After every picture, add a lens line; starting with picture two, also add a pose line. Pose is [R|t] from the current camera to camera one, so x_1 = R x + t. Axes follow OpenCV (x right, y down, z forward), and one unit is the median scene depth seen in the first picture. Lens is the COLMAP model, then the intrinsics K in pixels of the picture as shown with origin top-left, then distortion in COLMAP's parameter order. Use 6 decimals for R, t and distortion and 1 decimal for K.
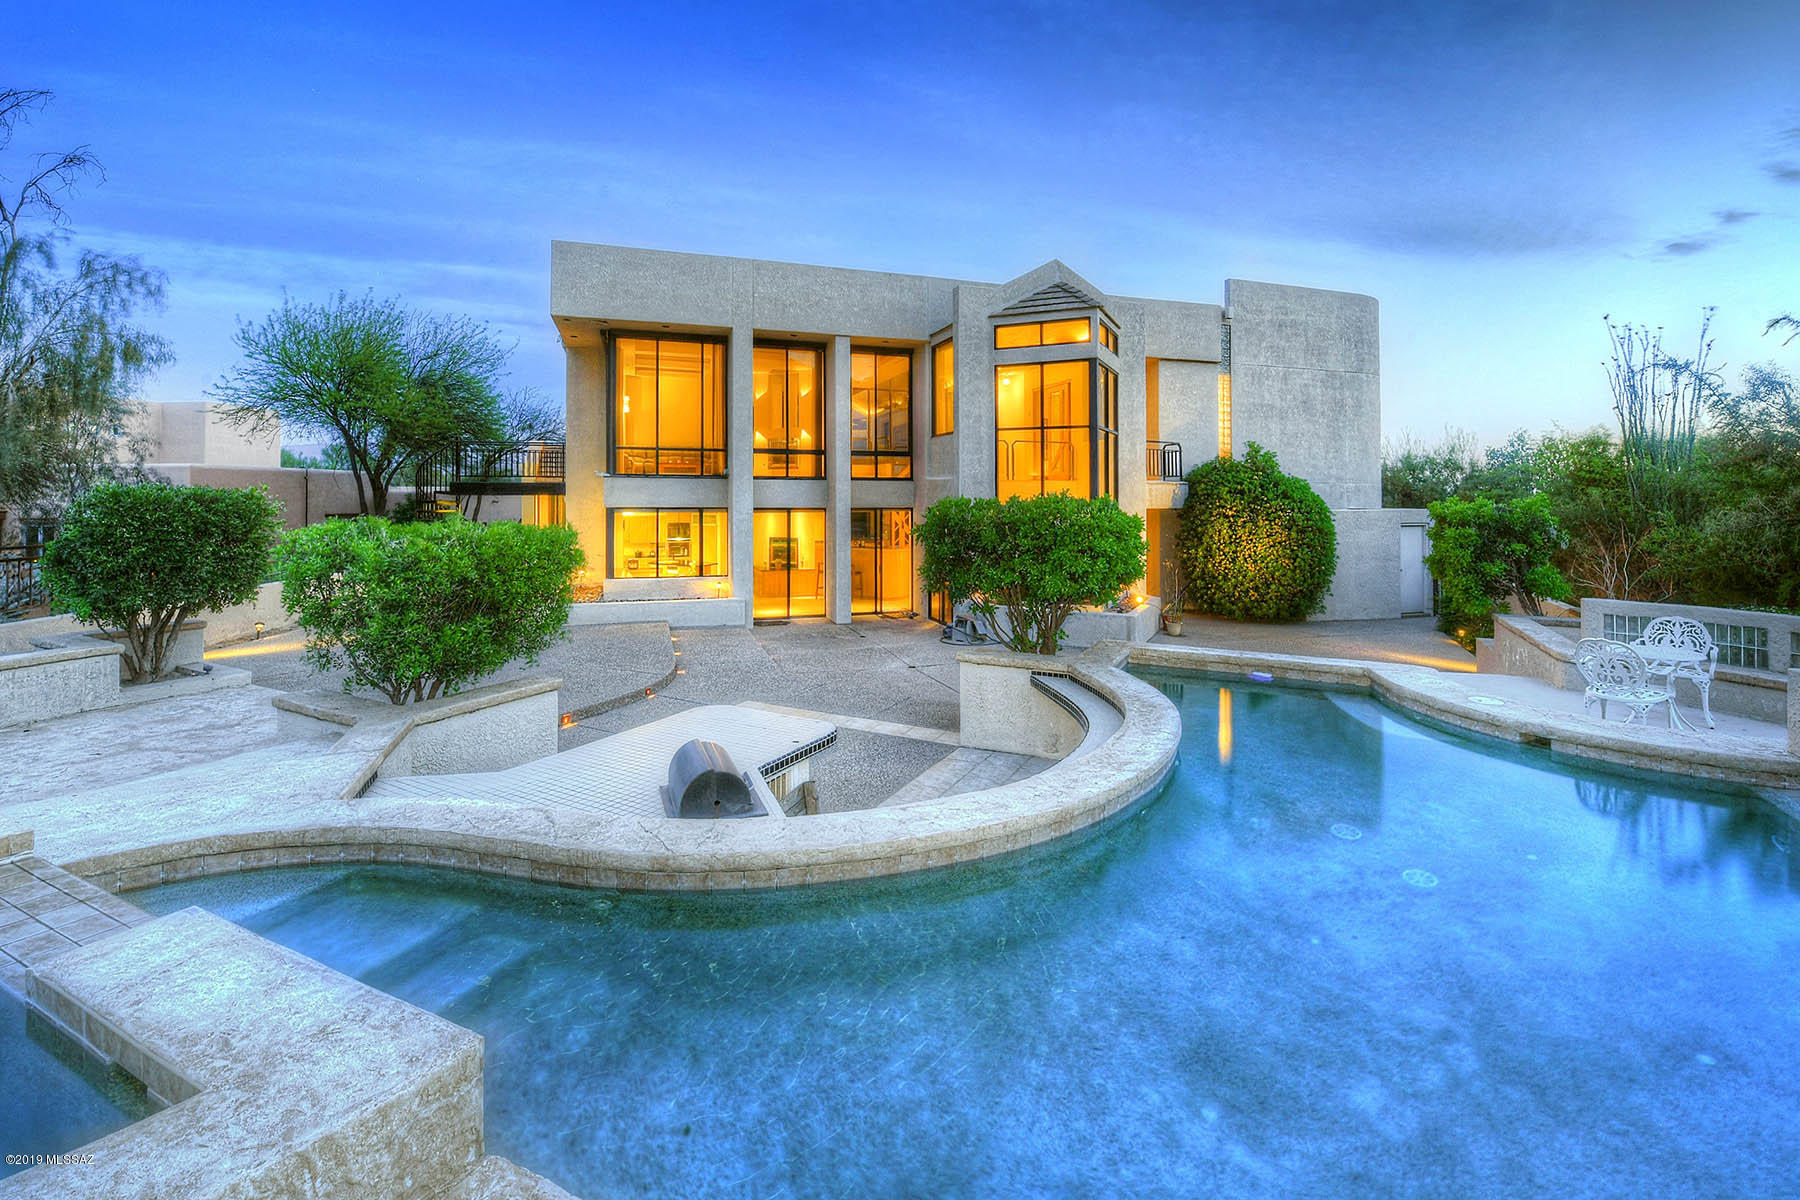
lens RADIAL K [[737.6, 0, 896.4], [0, 737.6, 514.6], [0, 0, 1]] dist [-0.009823, -0.000419]
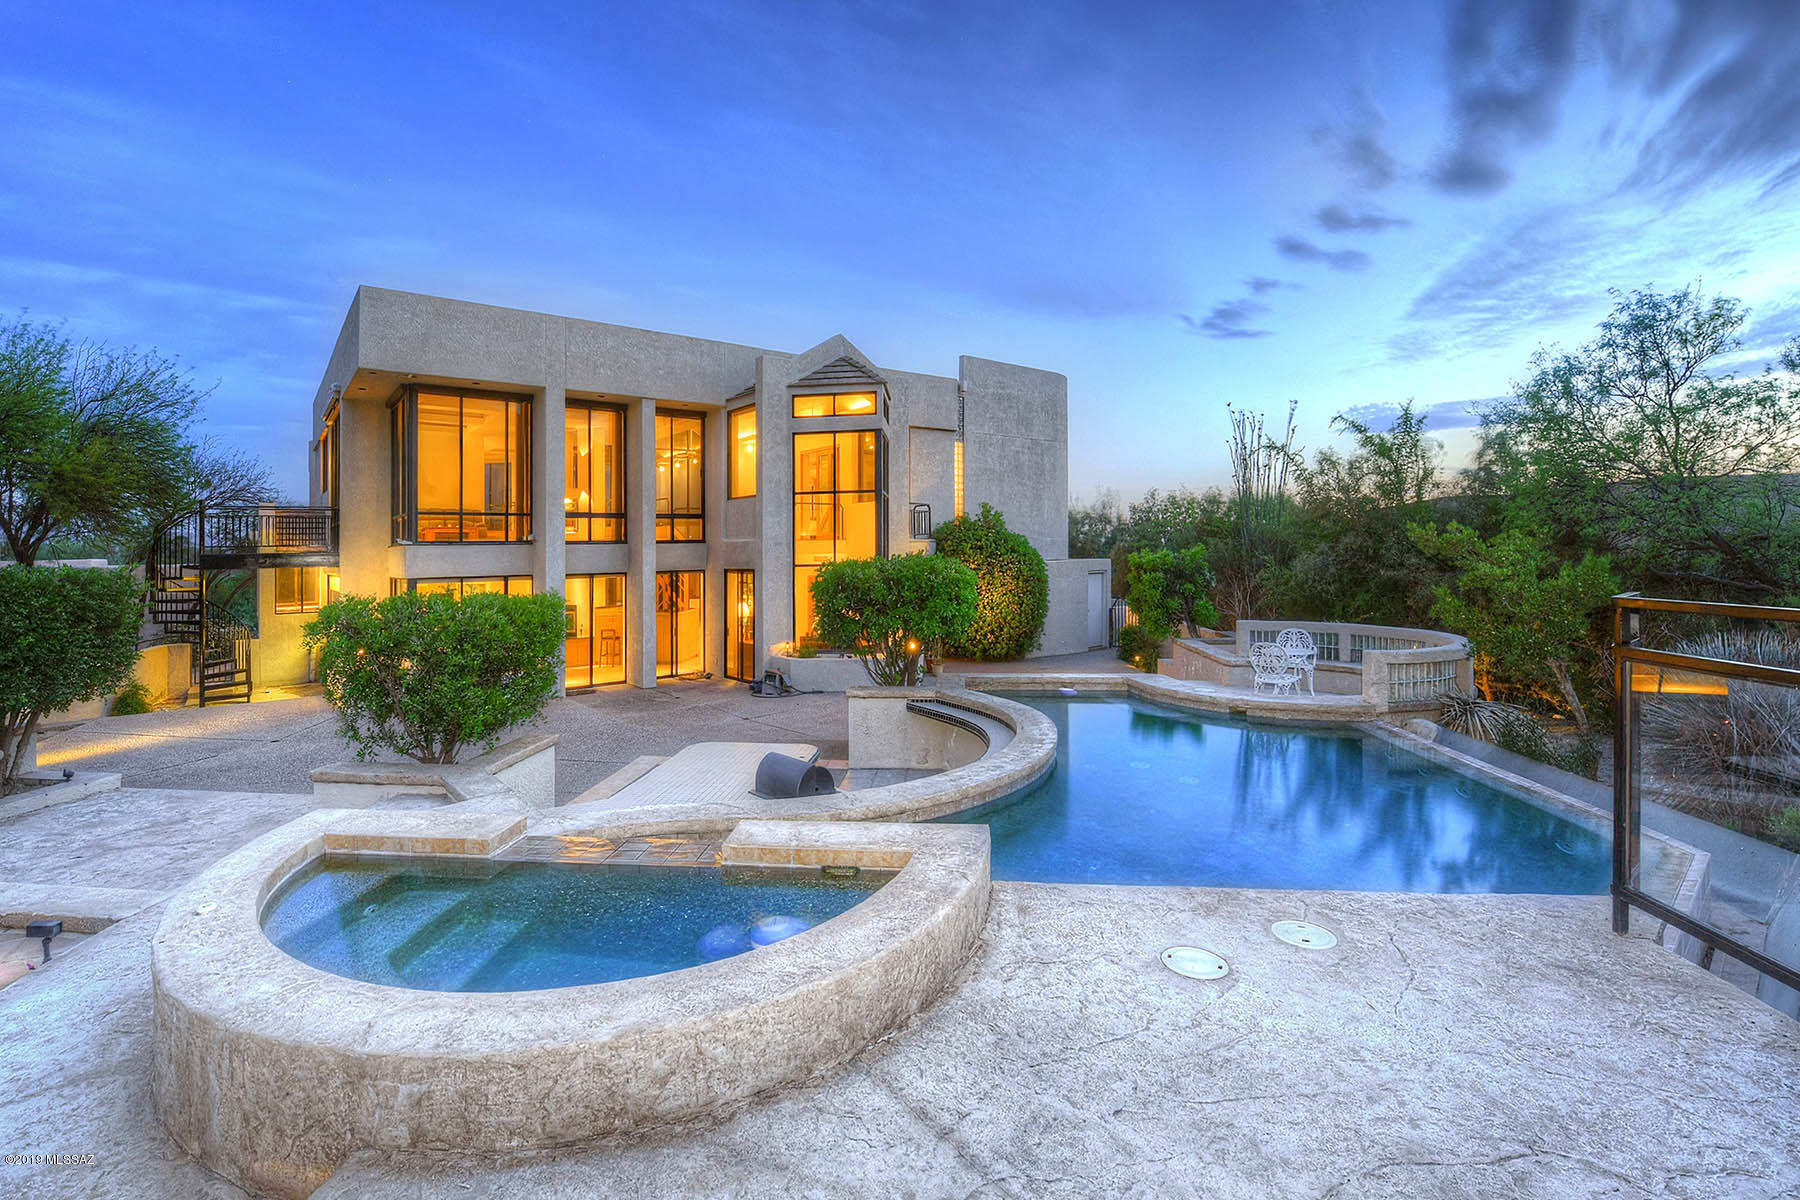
lens RADIAL K [[788.5, 0, 869.5], [0, 788.5, 607.9], [0, 0, 1]] dist [-0.001323, -0.000514]
pose [[0.931967, -0.046451, 0.359556, -0.177863], [0.031204, 0.998355, 0.048096, -0.002126], [-0.361199, -0.033605, 0.931883, -0.101079]]
